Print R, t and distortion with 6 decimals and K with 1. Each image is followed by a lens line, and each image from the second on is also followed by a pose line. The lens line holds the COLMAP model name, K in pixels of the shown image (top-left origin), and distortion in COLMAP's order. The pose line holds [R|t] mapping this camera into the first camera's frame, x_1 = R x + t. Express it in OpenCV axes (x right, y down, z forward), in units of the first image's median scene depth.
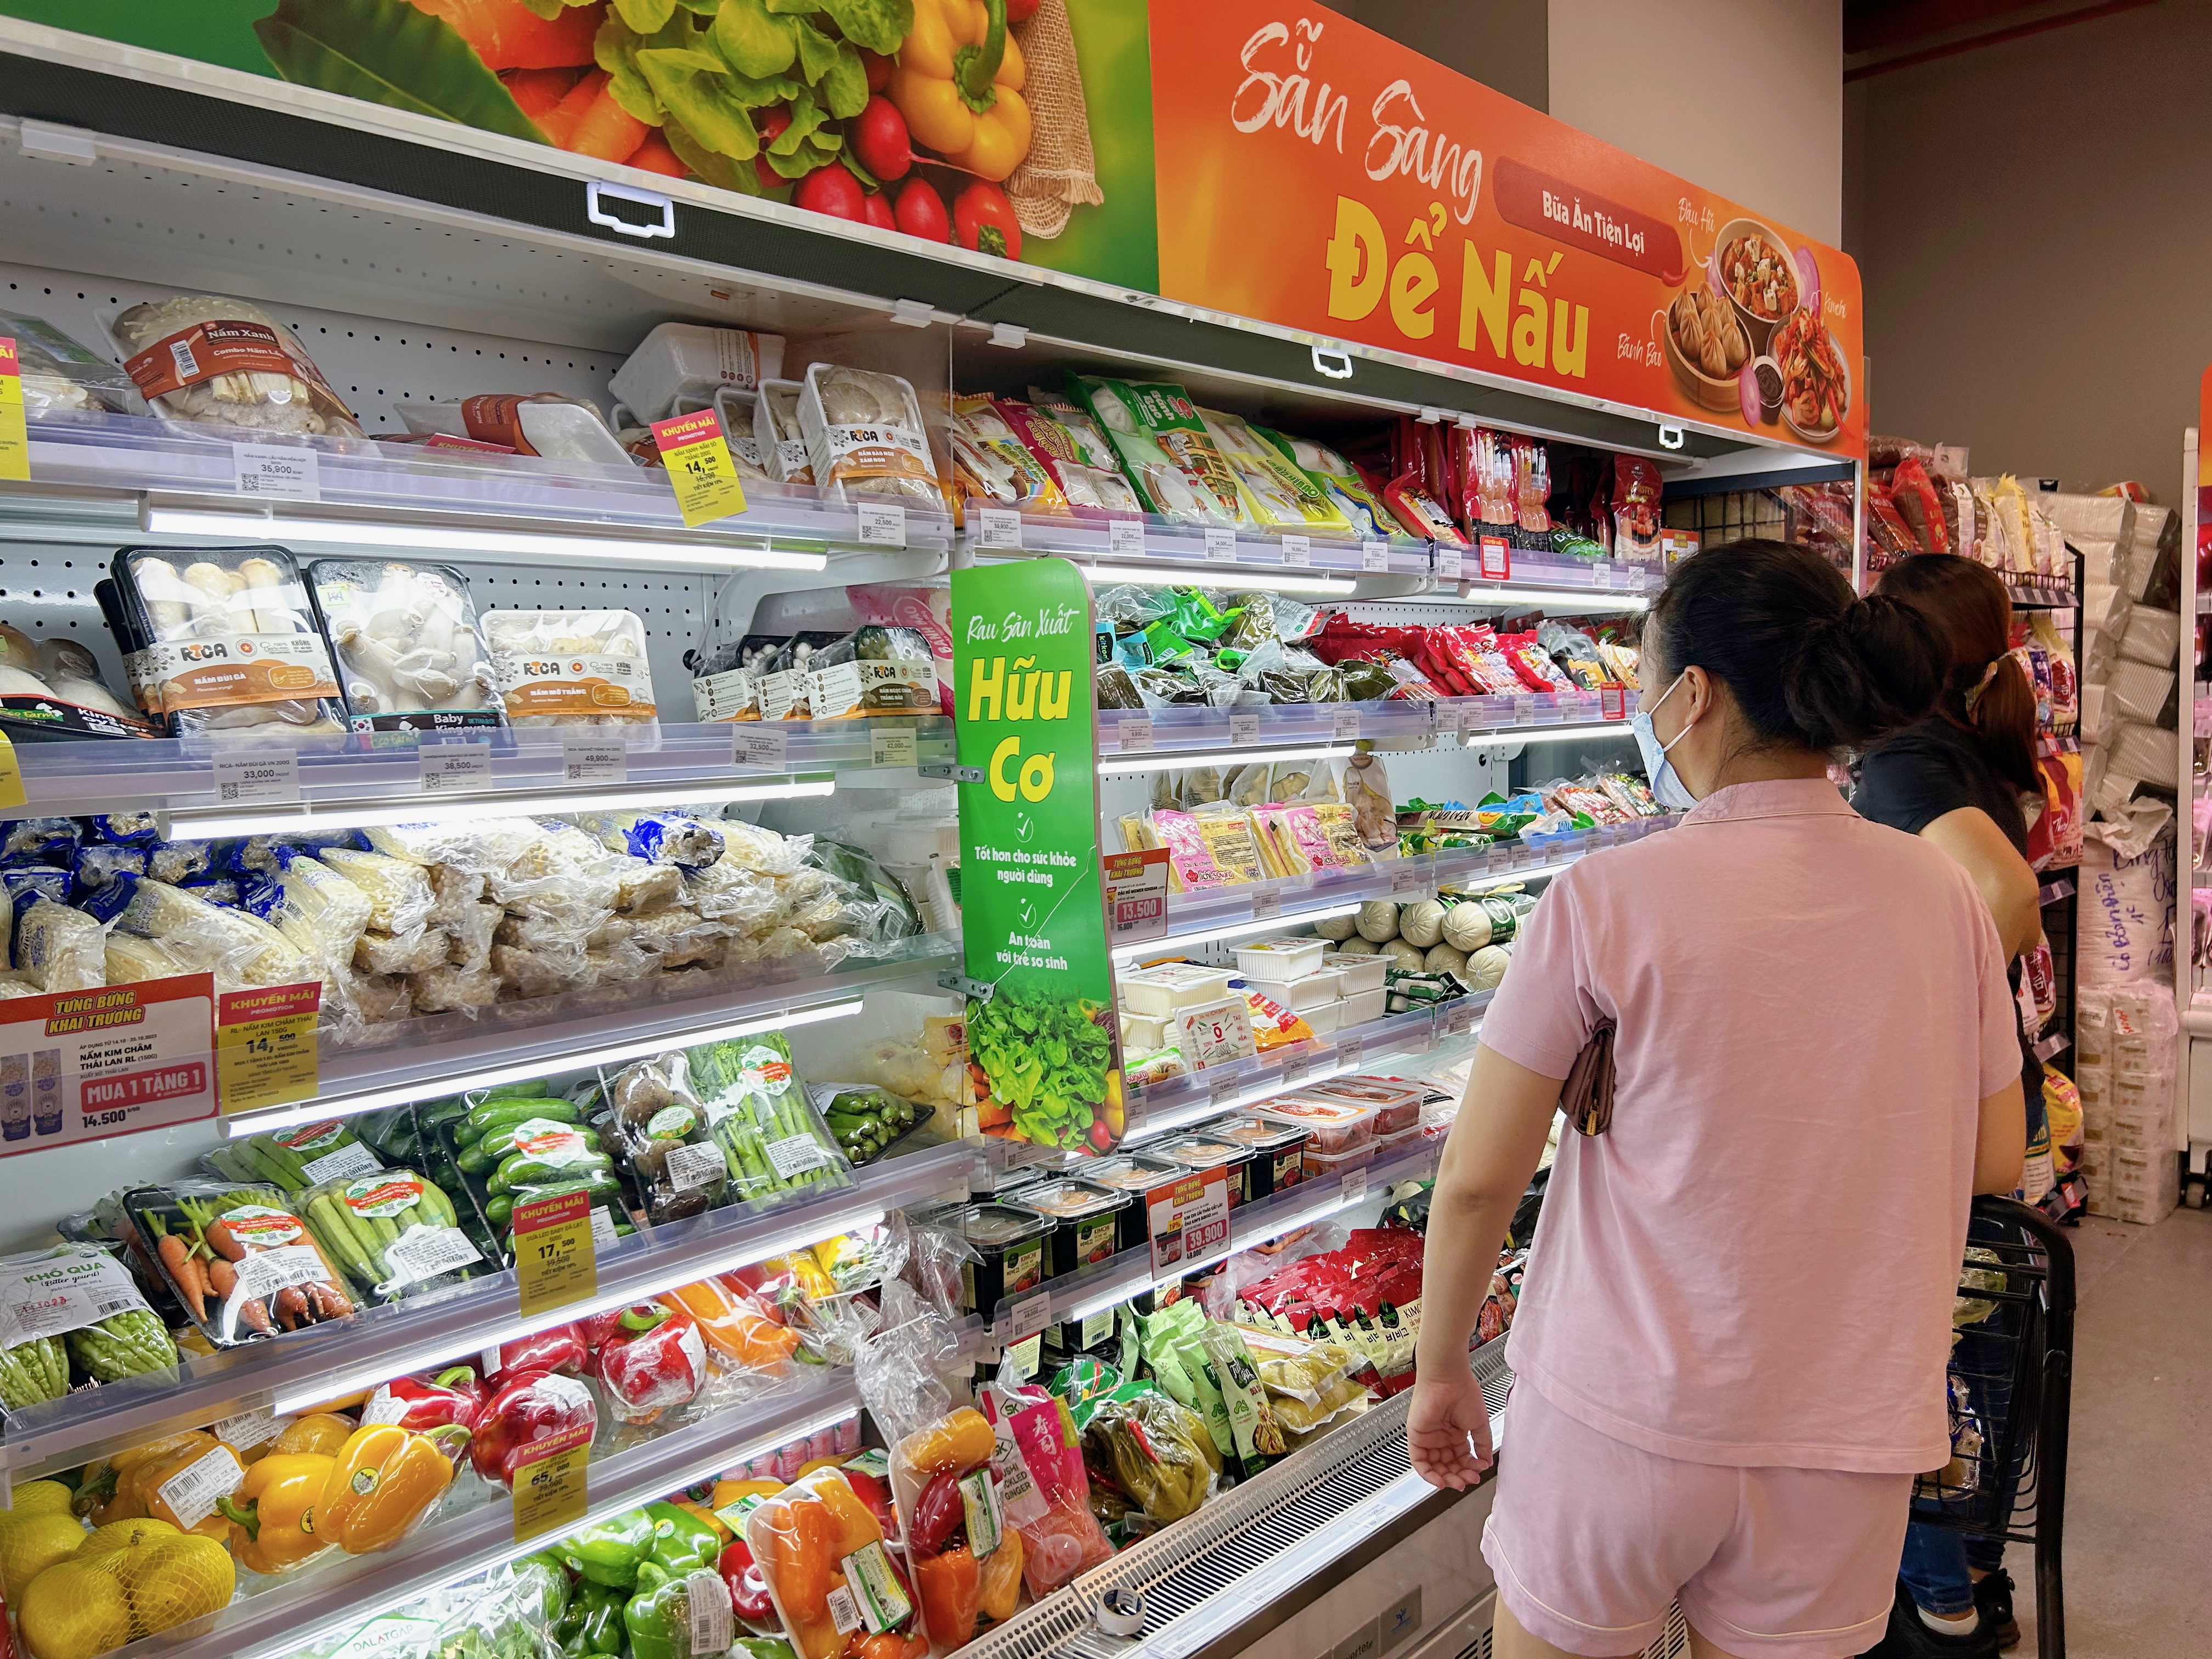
lens RADIAL K [[1428.1, 0, 1106.0], [0, 1428.1, 829.5], [0, 0, 1]] dist [0.000703, -0.001128]
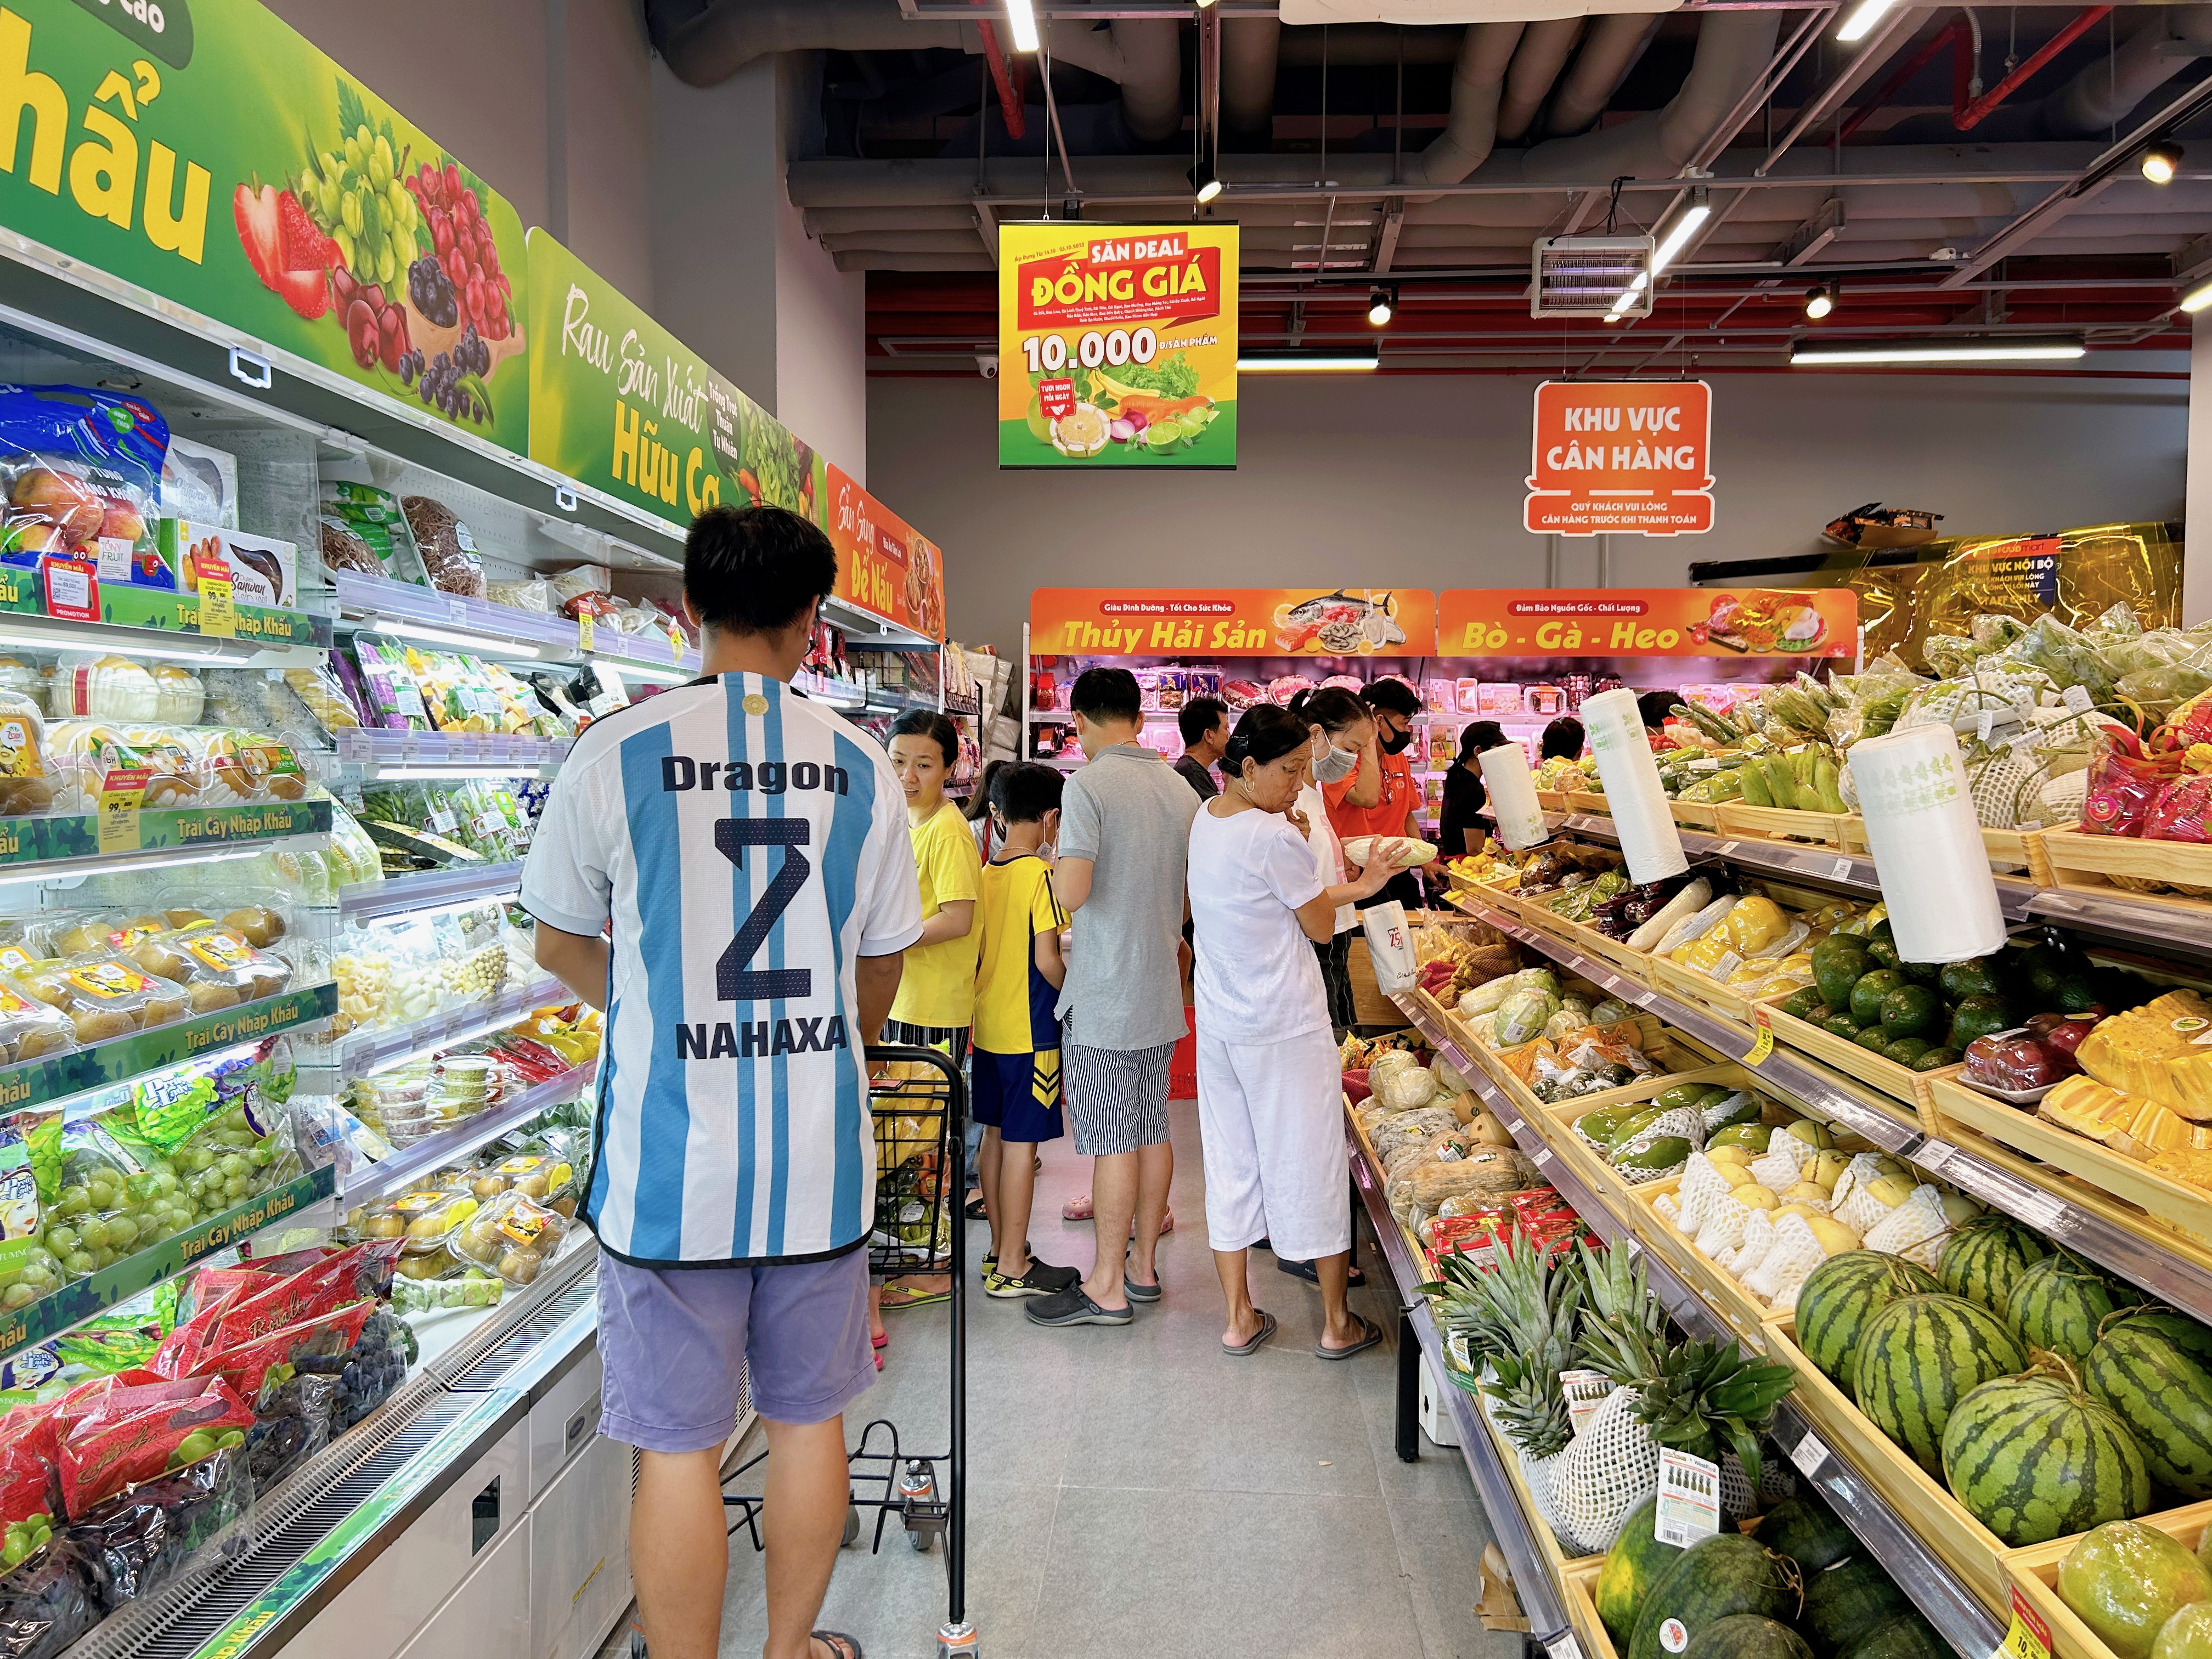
lens RADIAL K [[1428.1, 0, 1106.0], [0, 1428.1, 829.5], [0, 0, 1]] dist [0.000703, -0.001128]
pose [[0.712970, 0.023613, 0.700797, -0.444747], [-0.003946, 0.999552, -0.029666, 0.040495], [-0.701184, 0.018386, 0.712743, -0.379950]]
